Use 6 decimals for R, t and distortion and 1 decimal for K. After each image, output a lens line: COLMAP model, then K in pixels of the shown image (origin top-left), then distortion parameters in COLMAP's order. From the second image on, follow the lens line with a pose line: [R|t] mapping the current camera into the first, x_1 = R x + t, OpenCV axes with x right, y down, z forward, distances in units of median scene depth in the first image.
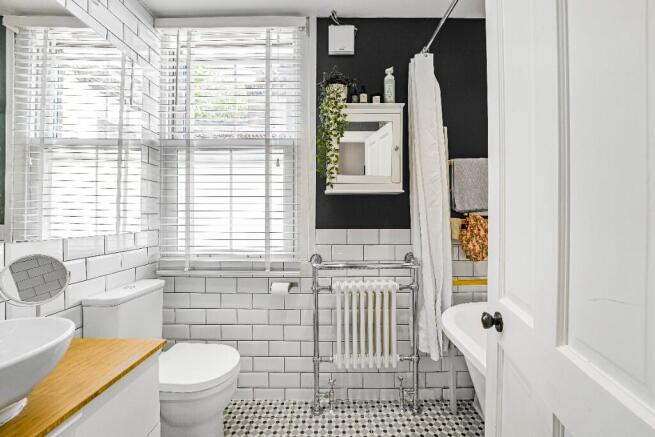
lens RADIAL K [[268.6, 0, 330.8], [0, 268.6, 215.5], [0, 0, 1]] dist [-0.019686, 0.000446]
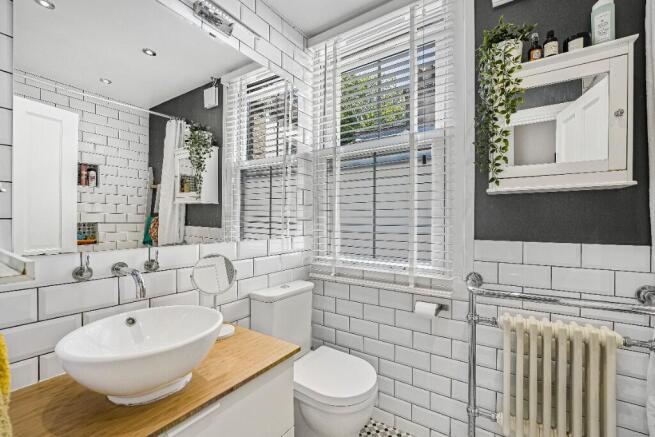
lens RADIAL K [[276.4, 0, 329.6], [0, 276.4, 222.5], [0, 0, 1]] dist [-0.030341, 0.006523]
pose [[0.841939, 0.004281, -0.539555, 0.020356], [-0.000096, 0.999970, 0.007784, -0.006411], [0.539572, -0.006502, 0.841914, 0.123323]]
